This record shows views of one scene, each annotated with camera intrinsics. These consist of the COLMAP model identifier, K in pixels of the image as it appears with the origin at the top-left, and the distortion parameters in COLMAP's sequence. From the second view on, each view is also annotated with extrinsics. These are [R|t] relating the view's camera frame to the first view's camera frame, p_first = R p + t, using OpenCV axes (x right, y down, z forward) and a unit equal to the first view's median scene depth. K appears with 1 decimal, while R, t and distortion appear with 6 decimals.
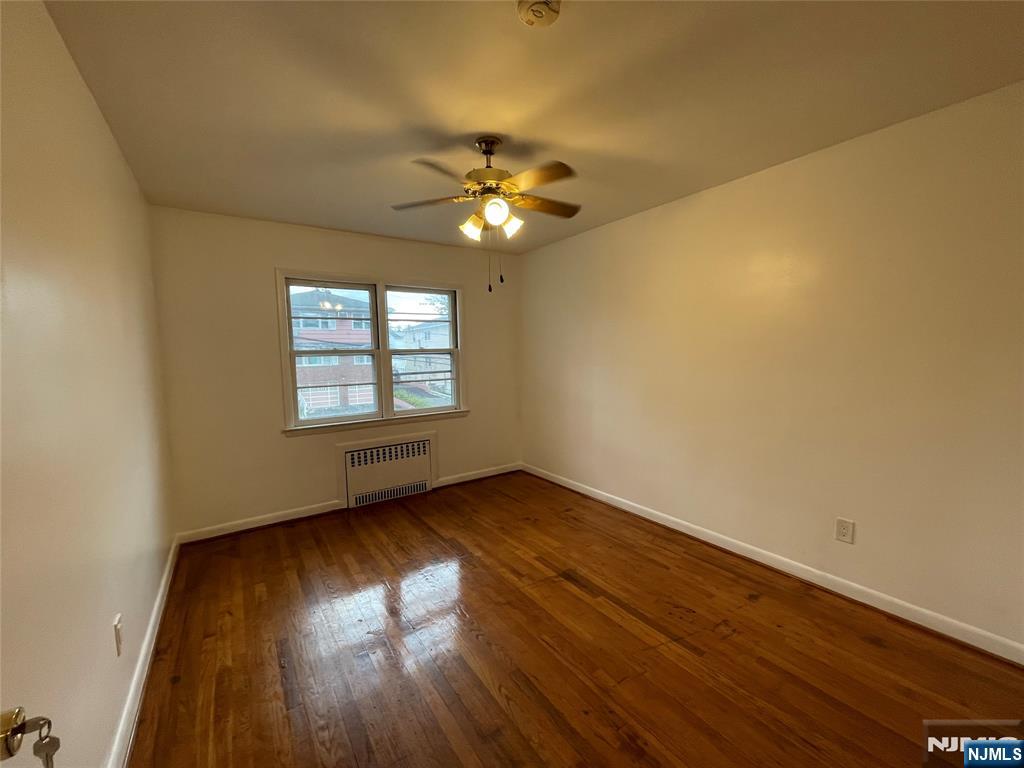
lens RADIAL K [[413.4, 0, 514.2], [0, 413.4, 385.1], [0, 0, 1]] dist [-0.001212, -0.000121]
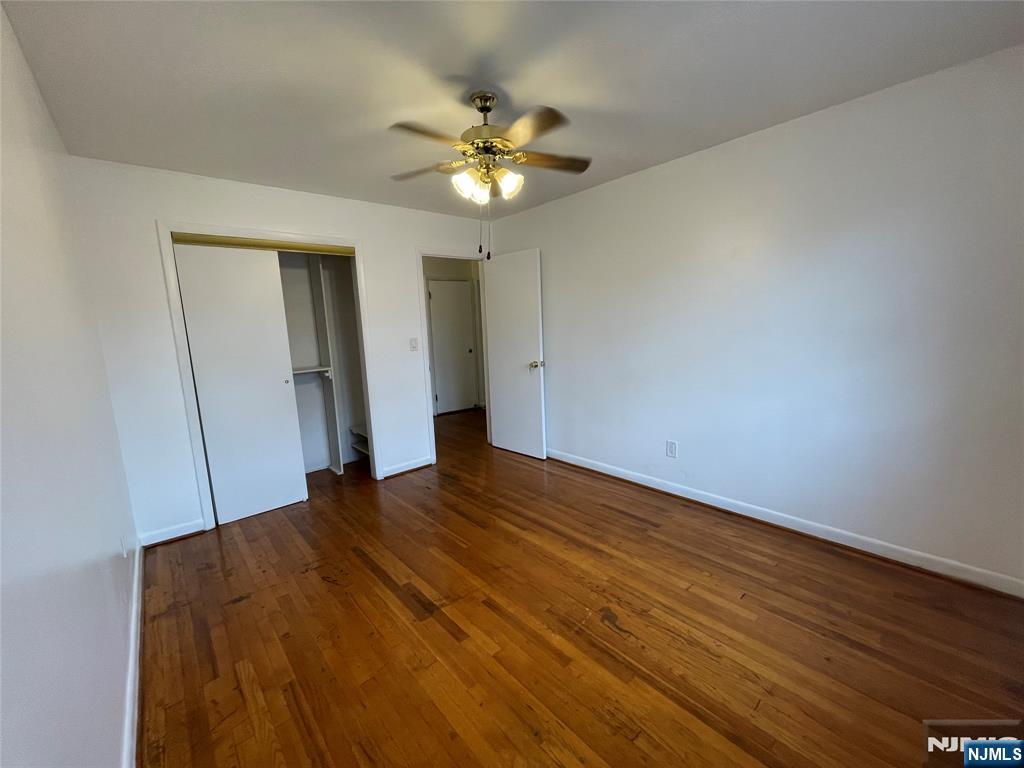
lens RADIAL K [[413.4, 0, 514.2], [0, 413.4, 385.1], [0, 0, 1]] dist [-0.001212, -0.000121]
pose [[-0.991285, 0.076275, -0.107407, 0.018302], [0.049899, 0.971977, 0.229720, -0.144667], [0.121919, 0.222358, -0.967312, 1.813472]]
